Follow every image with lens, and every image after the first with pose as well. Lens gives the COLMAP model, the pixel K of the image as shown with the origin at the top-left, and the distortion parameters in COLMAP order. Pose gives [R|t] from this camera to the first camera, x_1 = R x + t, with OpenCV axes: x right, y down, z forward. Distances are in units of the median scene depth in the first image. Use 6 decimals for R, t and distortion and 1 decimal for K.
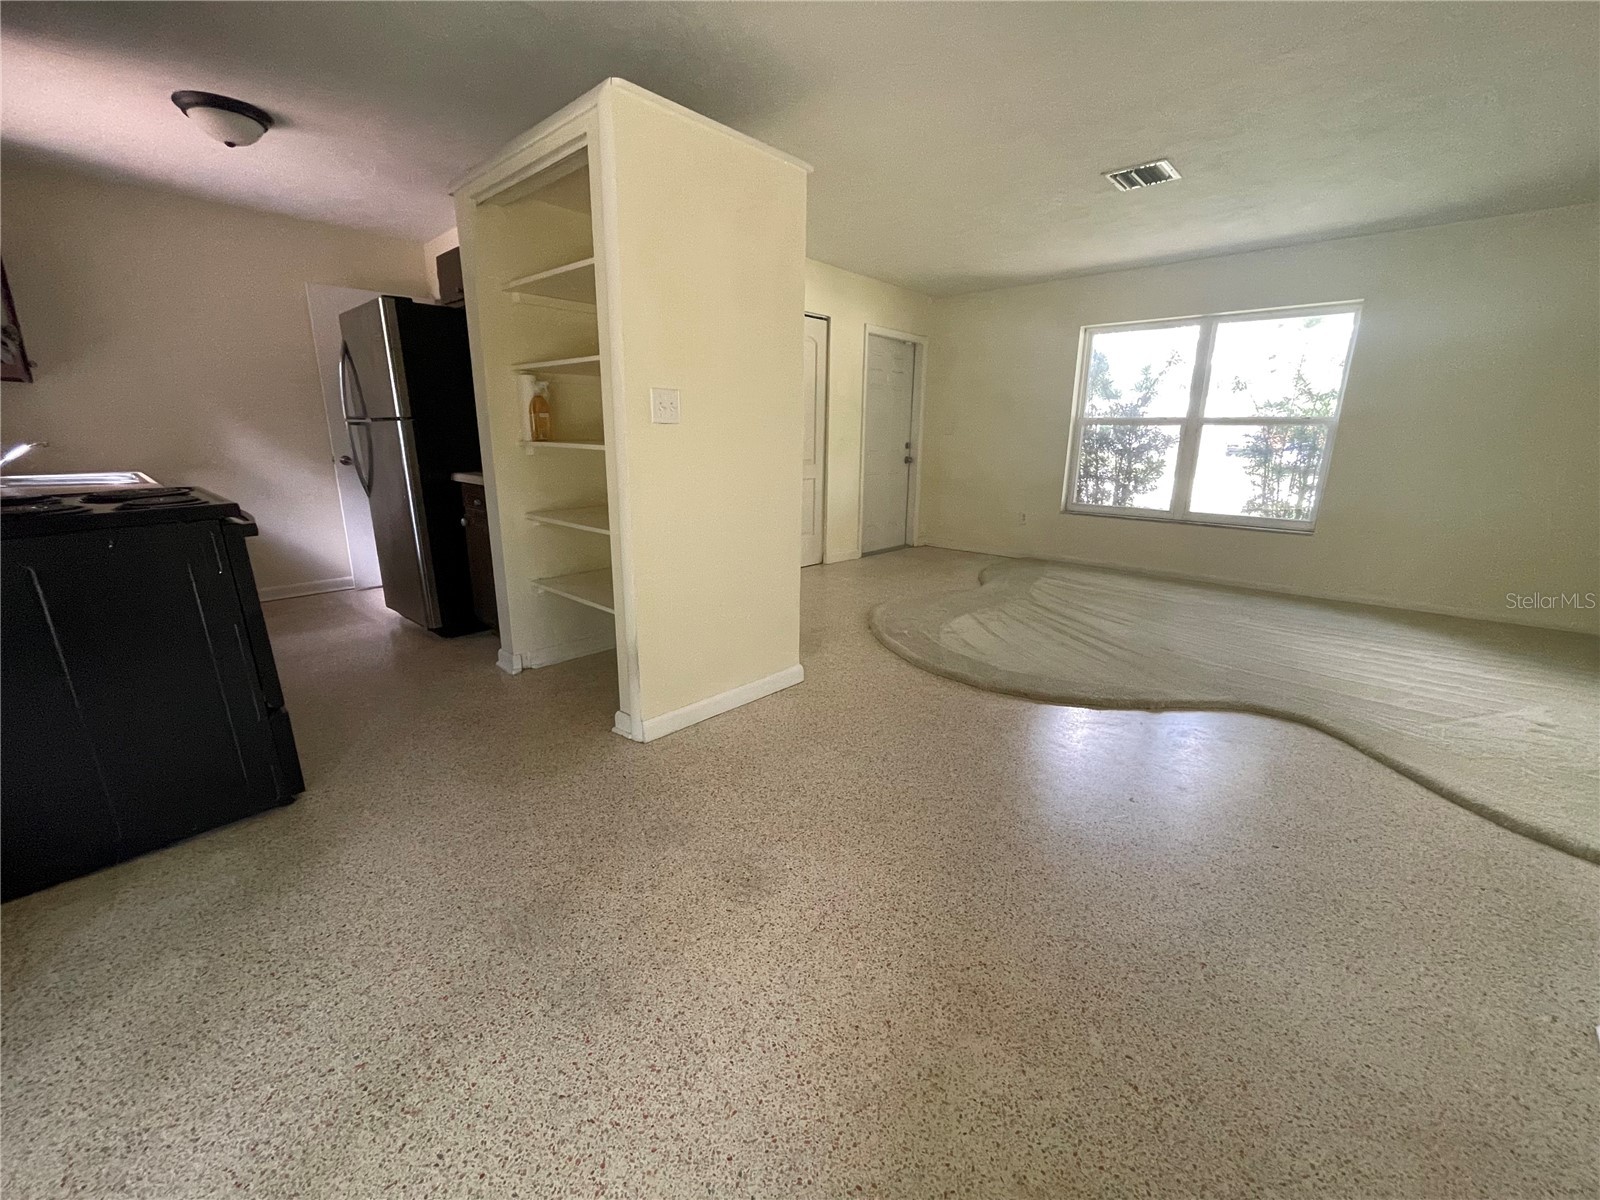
lens RADIAL K [[648.1, 0, 802.5], [0, 648.1, 599.2], [0, 0, 1]] dist [-0.000040, -0.000358]
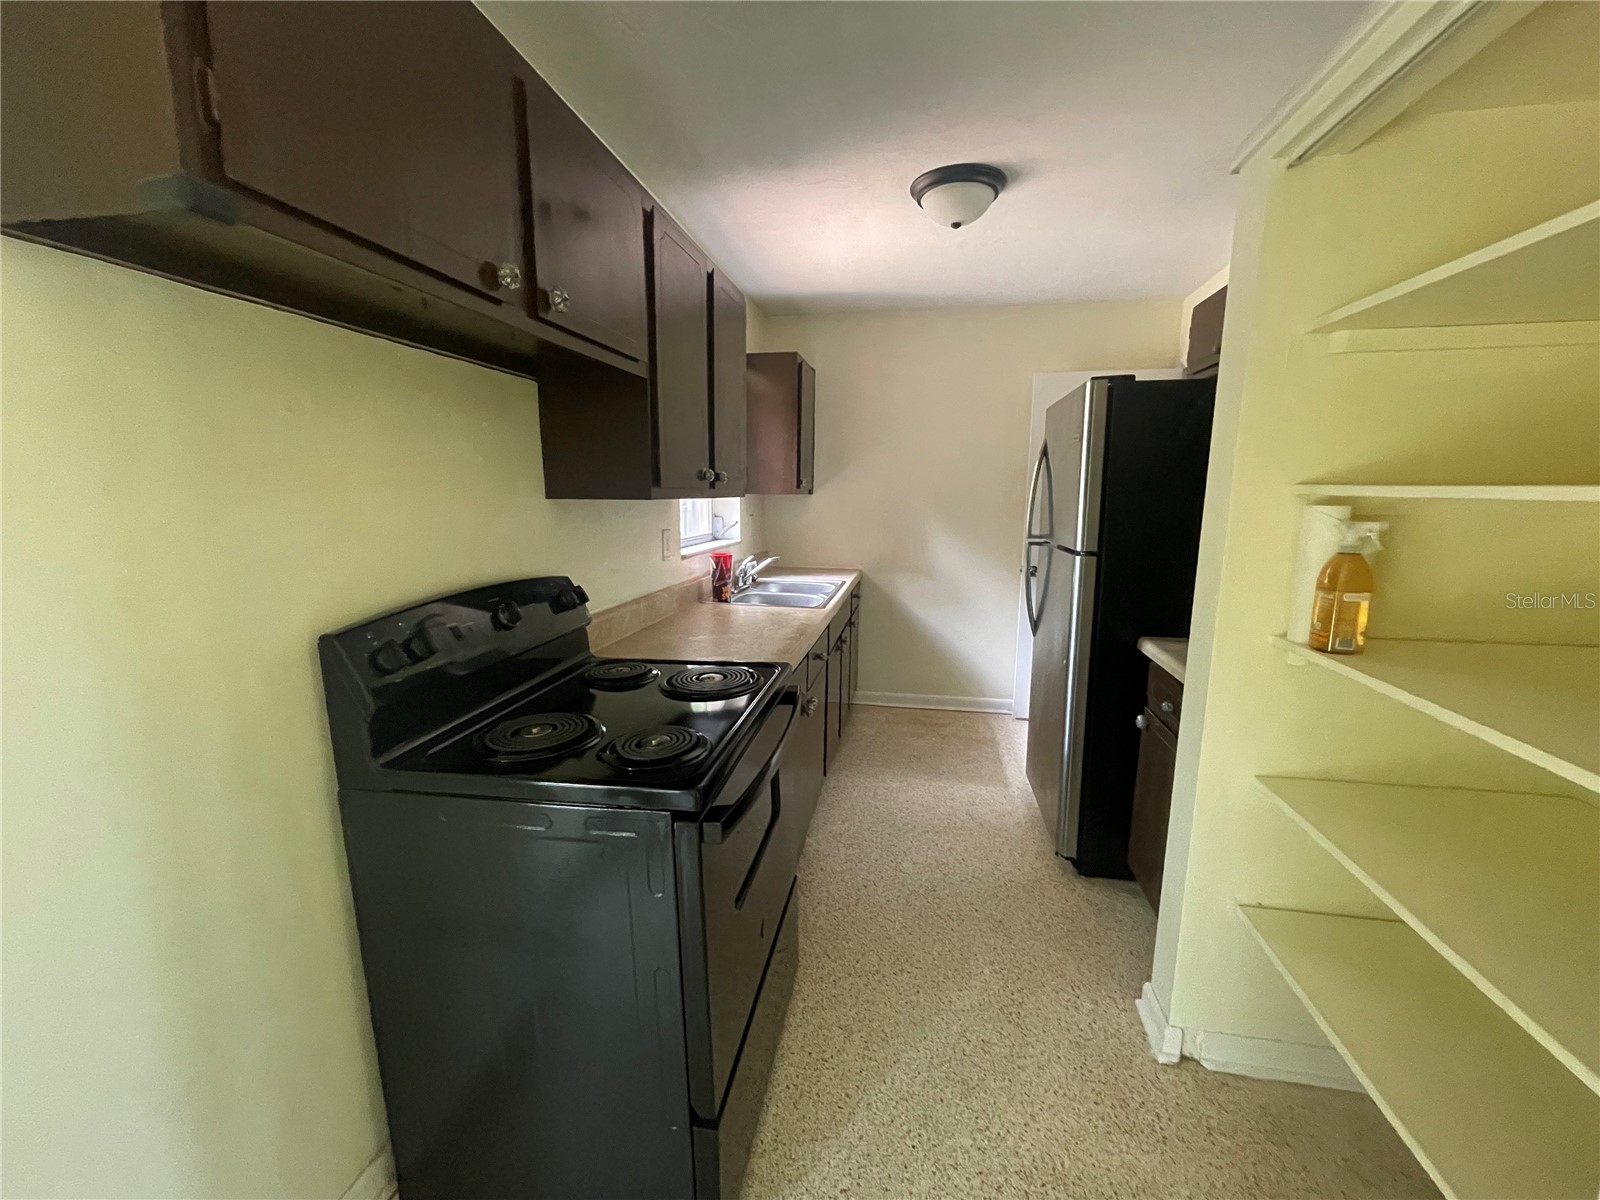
lens RADIAL K [[665.4, 0, 800.0], [0, 665.4, 600.0], [0, 0, 1]] dist [-0.013480, 0.000138]
pose [[0.540651, 0.129778, -0.831176, -0.206149], [-0.208657, 0.977842, 0.016954, -0.187527], [0.814959, 0.164264, 0.555751, 0.400462]]
